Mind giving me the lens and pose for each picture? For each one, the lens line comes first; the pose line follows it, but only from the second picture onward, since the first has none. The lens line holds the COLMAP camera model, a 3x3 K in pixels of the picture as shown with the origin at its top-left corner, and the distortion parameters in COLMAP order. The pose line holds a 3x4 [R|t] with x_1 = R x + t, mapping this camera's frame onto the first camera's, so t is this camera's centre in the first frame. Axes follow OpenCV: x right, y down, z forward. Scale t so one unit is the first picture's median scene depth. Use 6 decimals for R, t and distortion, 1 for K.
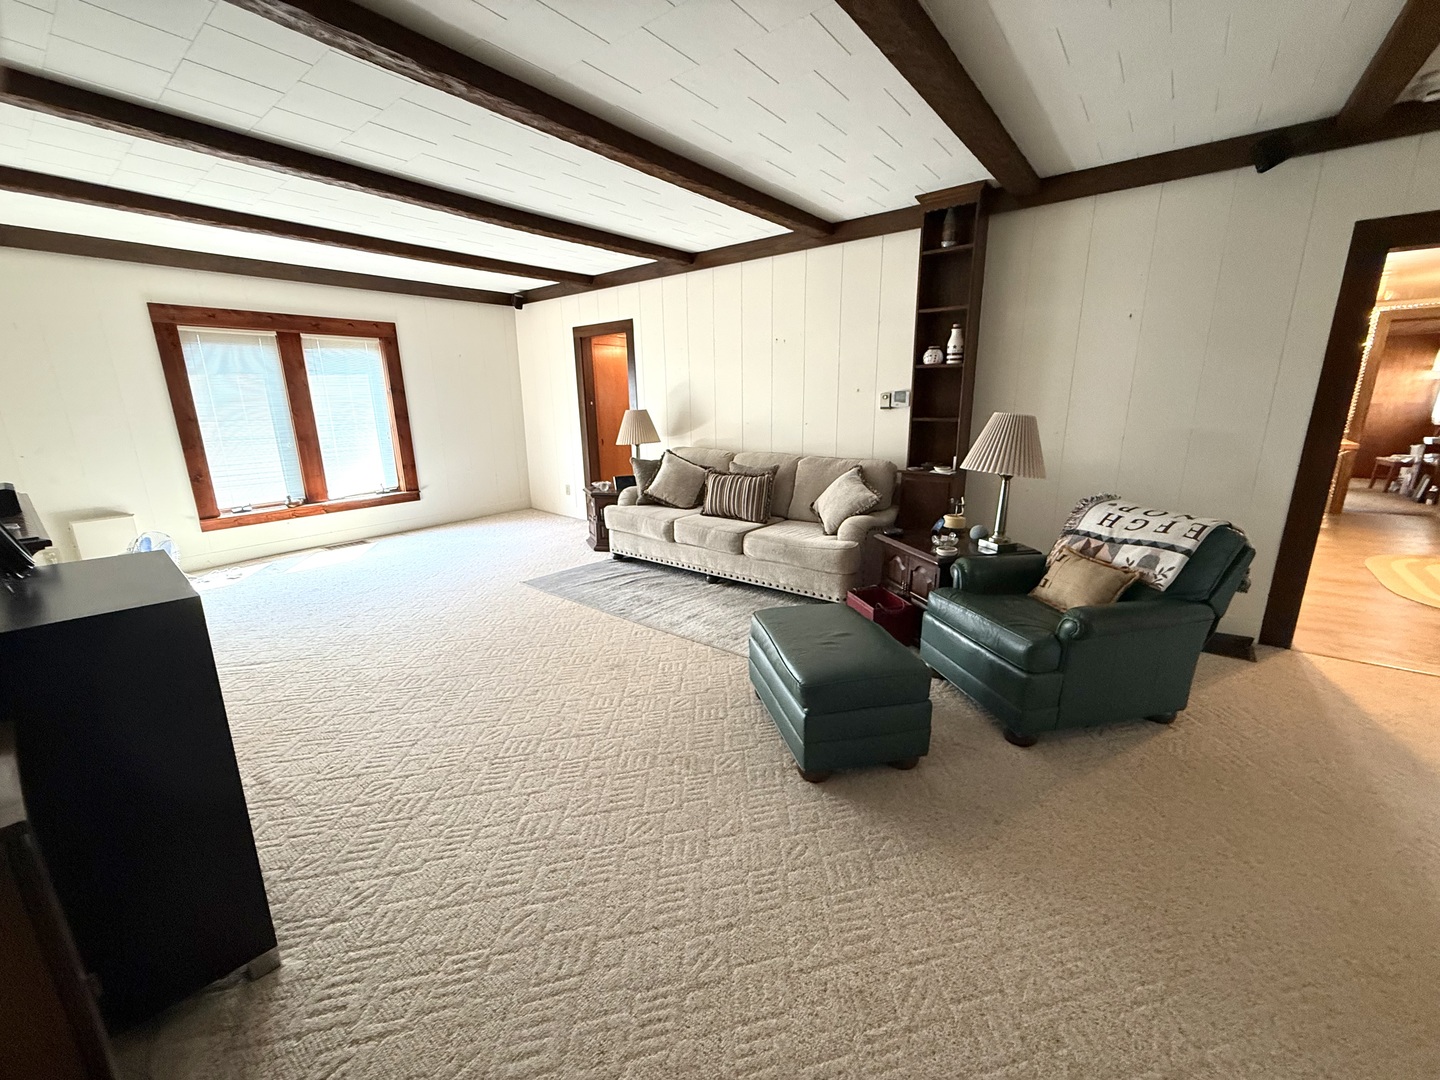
lens RADIAL K [[571.3, 0, 717.2], [0, 571.3, 543.6], [0, 0, 1]] dist [-0.004007, -0.000371]
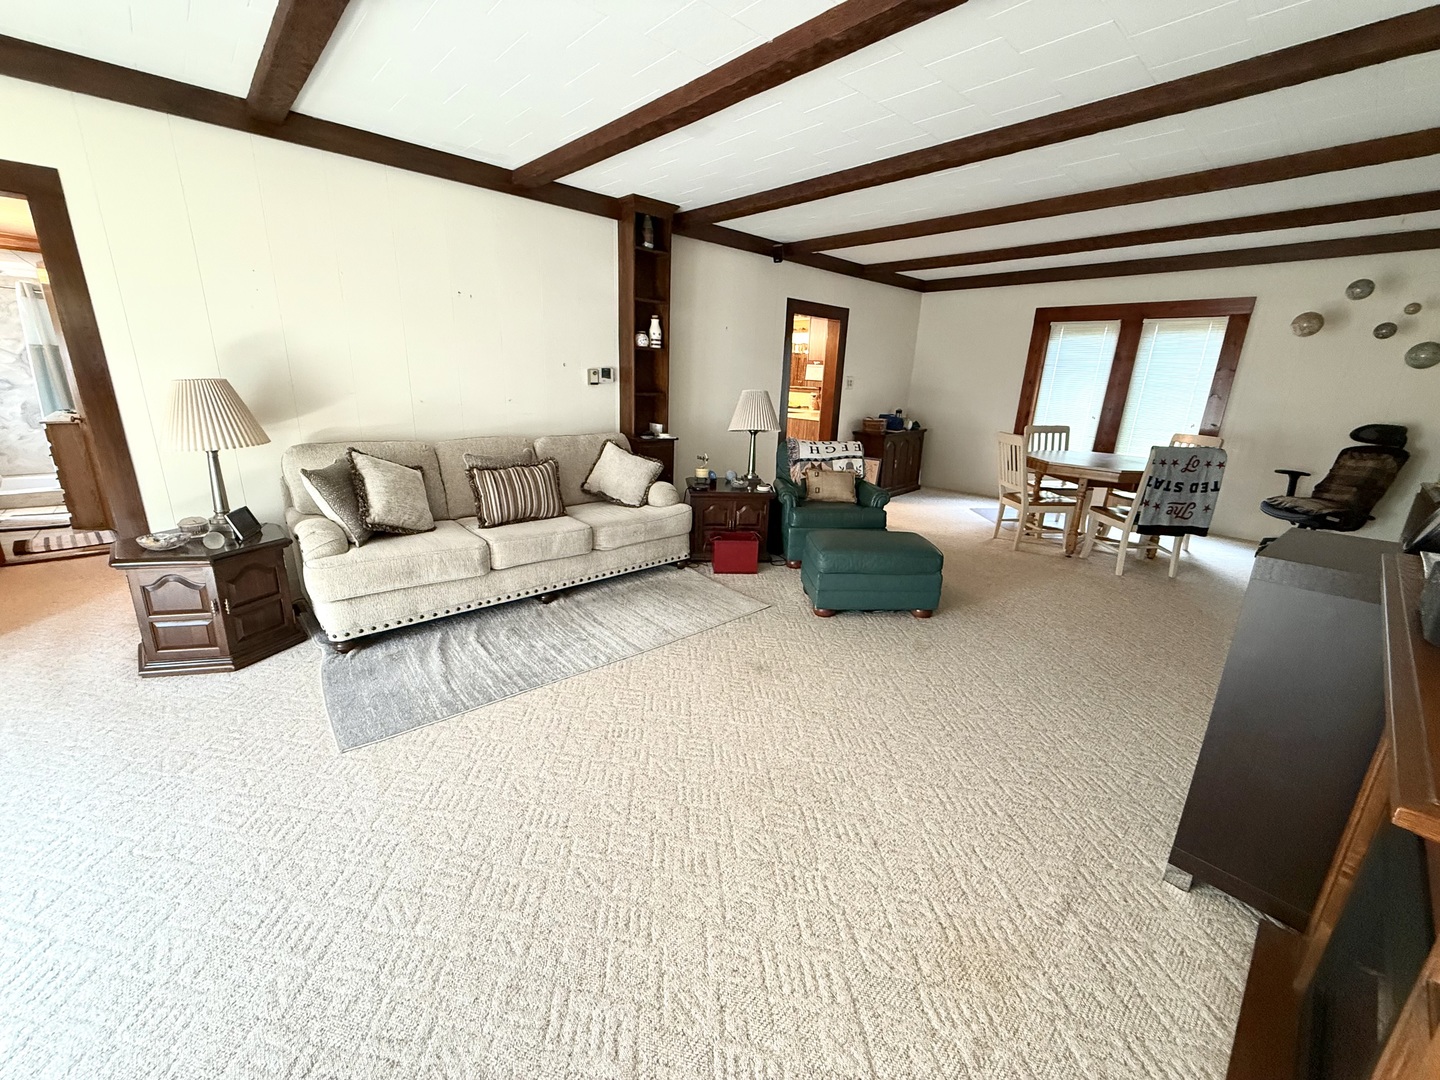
lens RADIAL K [[574.2, 0, 712.2], [0, 574.2, 539.2], [0, 0, 1]] dist [0.000942, -0.000006]
pose [[0.167873, -0.253502, 0.952657, -0.781605], [0.207978, 0.953728, 0.217138, -0.155787], [-0.963620, 0.161680, 0.212828, 0.643499]]
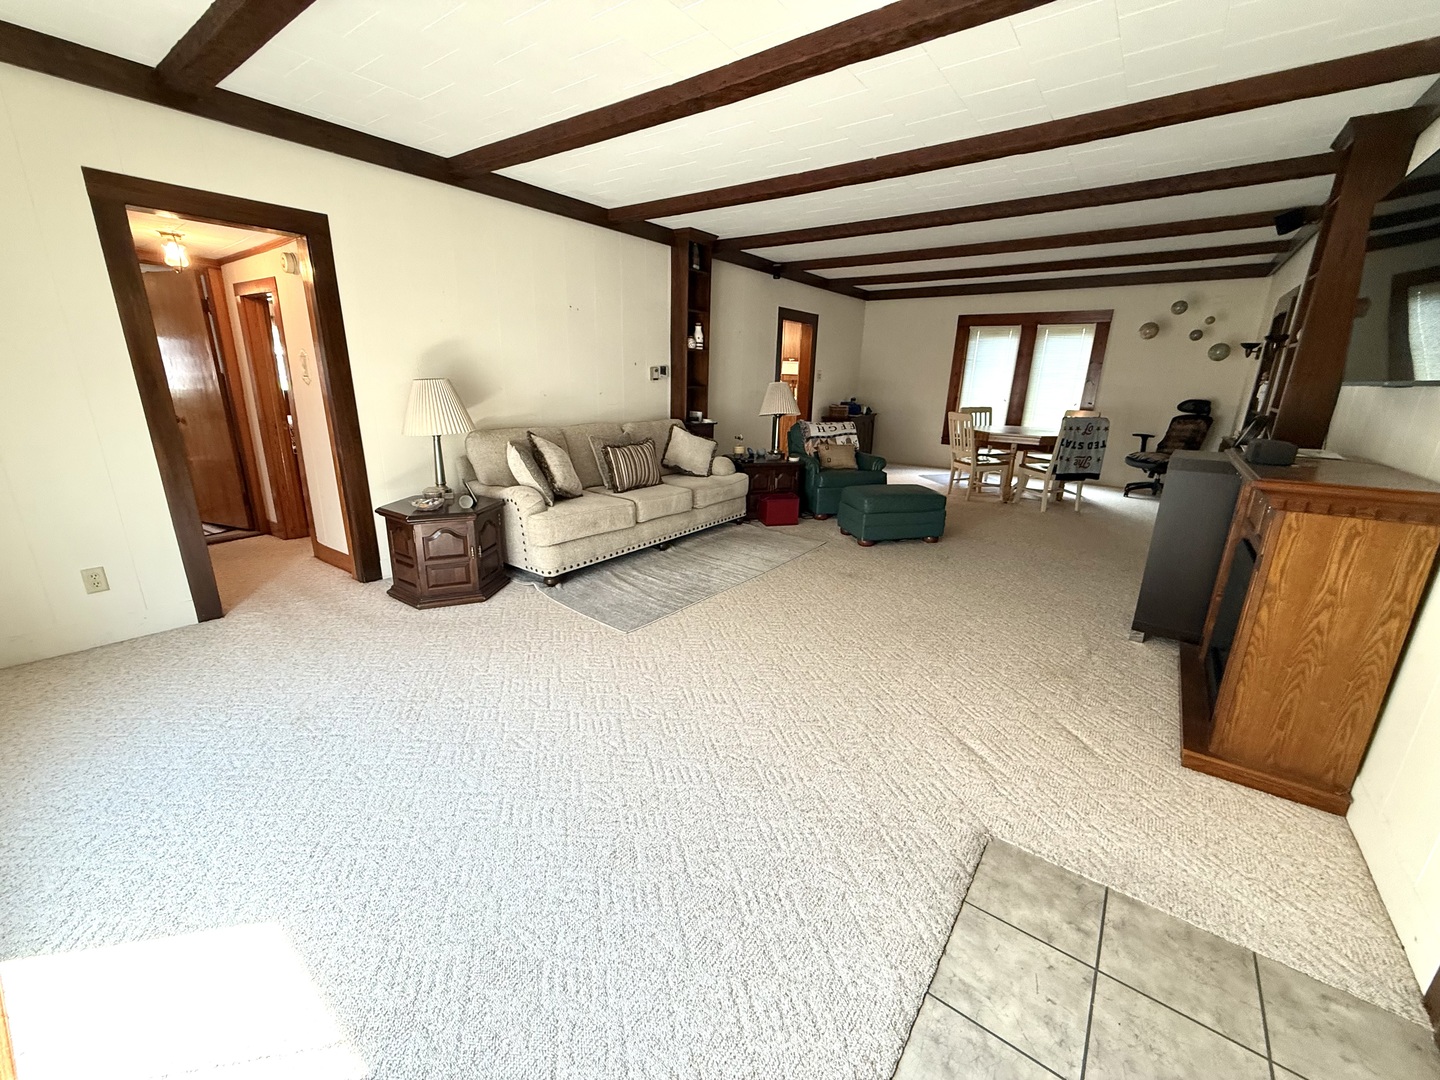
lens RADIAL K [[574.2, 0, 712.2], [0, 574.2, 539.2], [0, 0, 1]] dist [0.000942, -0.000006]
pose [[-0.015771, -0.264911, 0.964144, -1.096190], [0.225570, 0.938463, 0.261545, -0.218558], [-0.974099, 0.221606, 0.044955, 0.942263]]
